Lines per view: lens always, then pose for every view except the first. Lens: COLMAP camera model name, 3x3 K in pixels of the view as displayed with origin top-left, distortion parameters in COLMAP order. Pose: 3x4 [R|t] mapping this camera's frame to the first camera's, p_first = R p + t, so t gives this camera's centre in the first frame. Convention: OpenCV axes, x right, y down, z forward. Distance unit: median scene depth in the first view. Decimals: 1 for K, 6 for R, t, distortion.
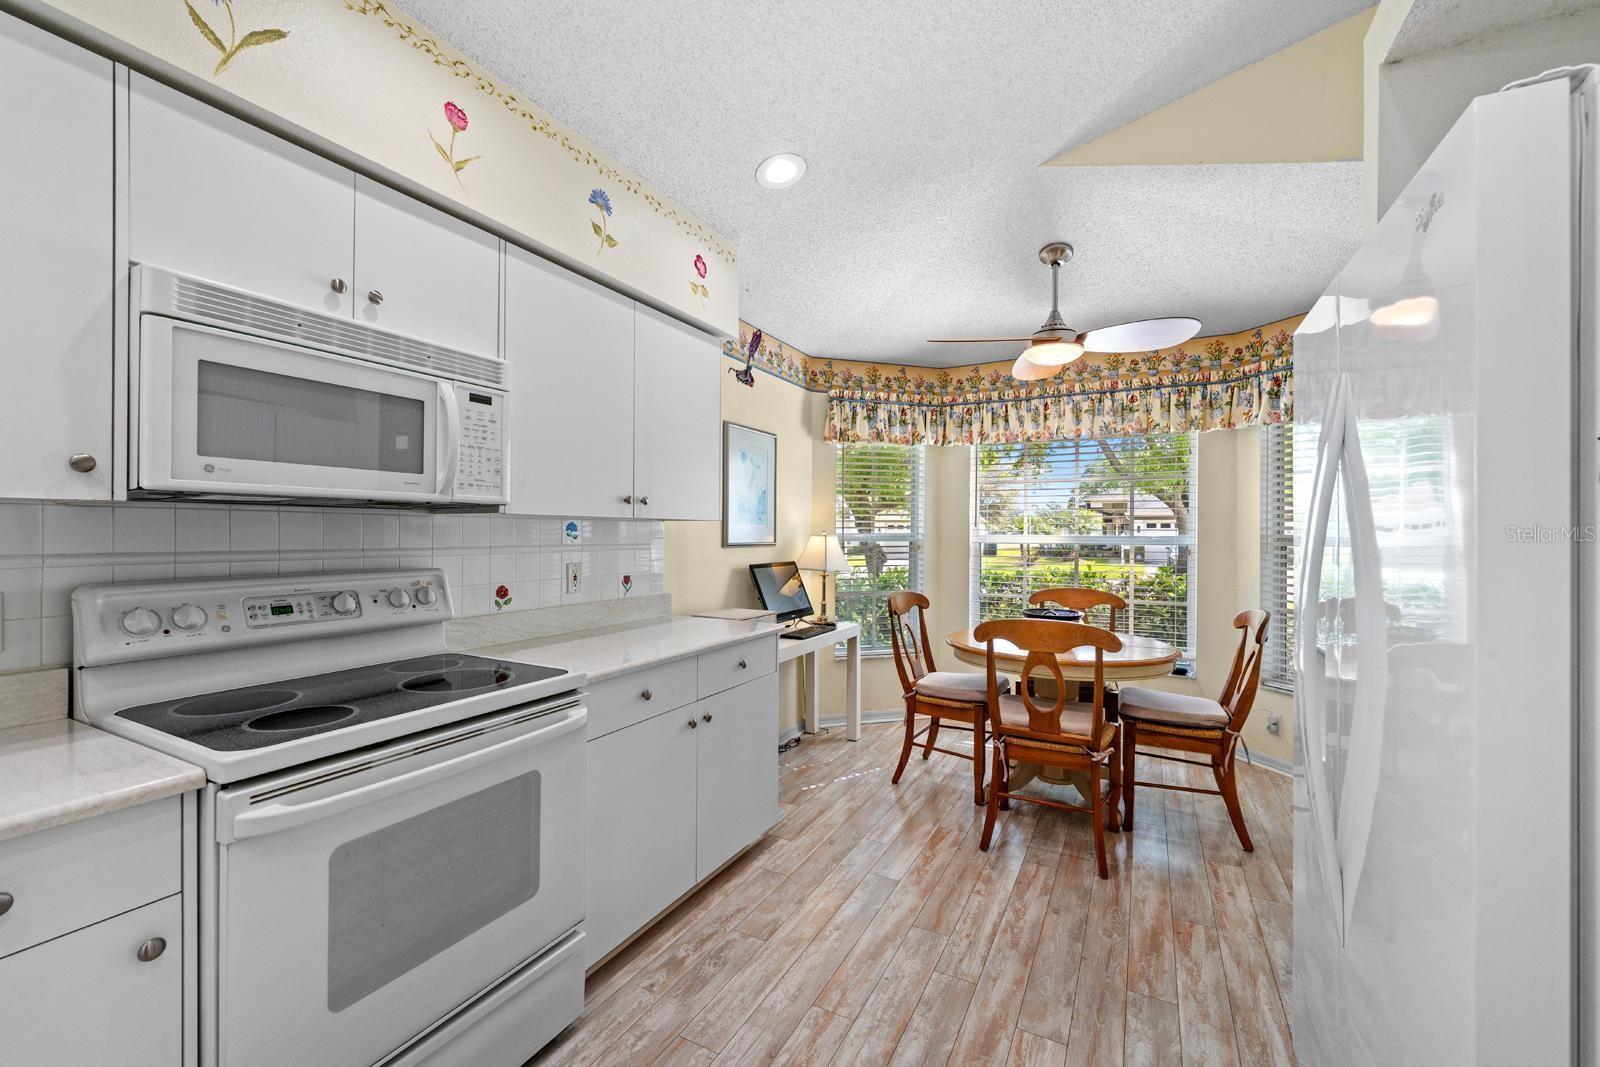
lens RADIAL K [[654.4, 0, 802.5], [0, 654.4, 533.4], [0, 0, 1]] dist [-0.001098, -0.001523]
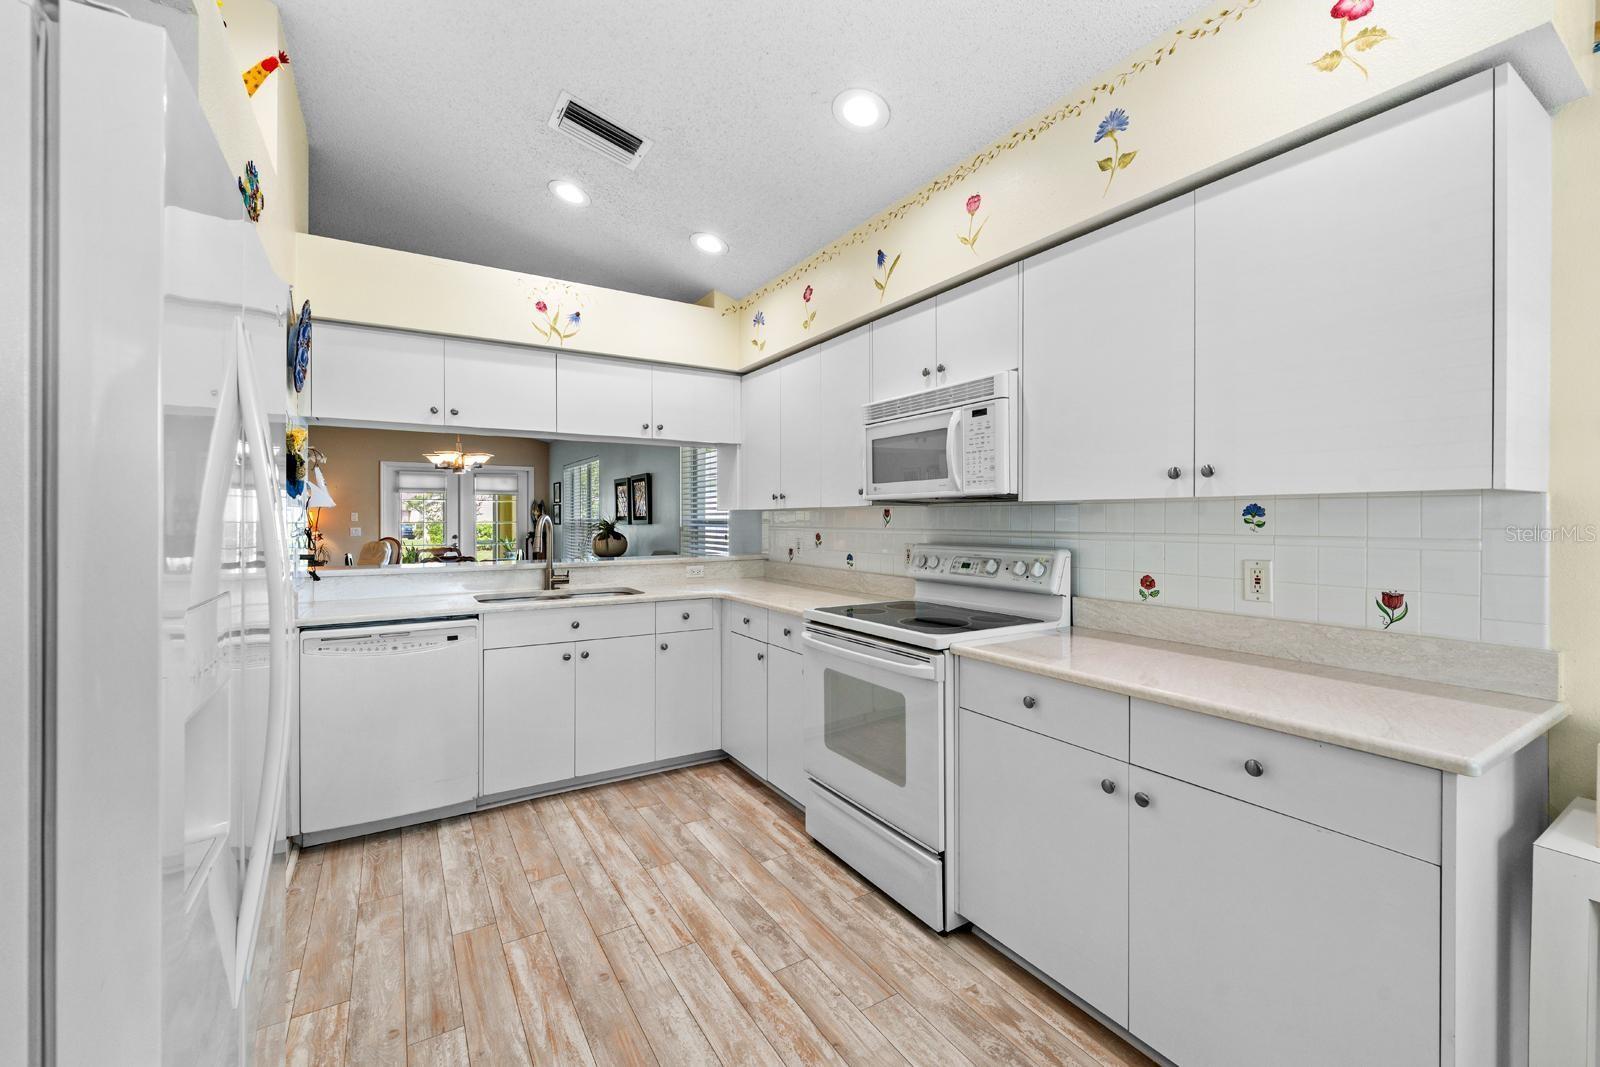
lens RADIAL K [[654.4, 0, 803.4], [0, 654.4, 521.5], [0, 0, 1]] dist [-0.001098, -0.001523]
pose [[-0.503749, -0.001536, -0.863848, 0.402292], [-0.003605, 0.999993, 0.000324, 0.002973], [0.863842, 0.003277, -0.503752, 0.702399]]
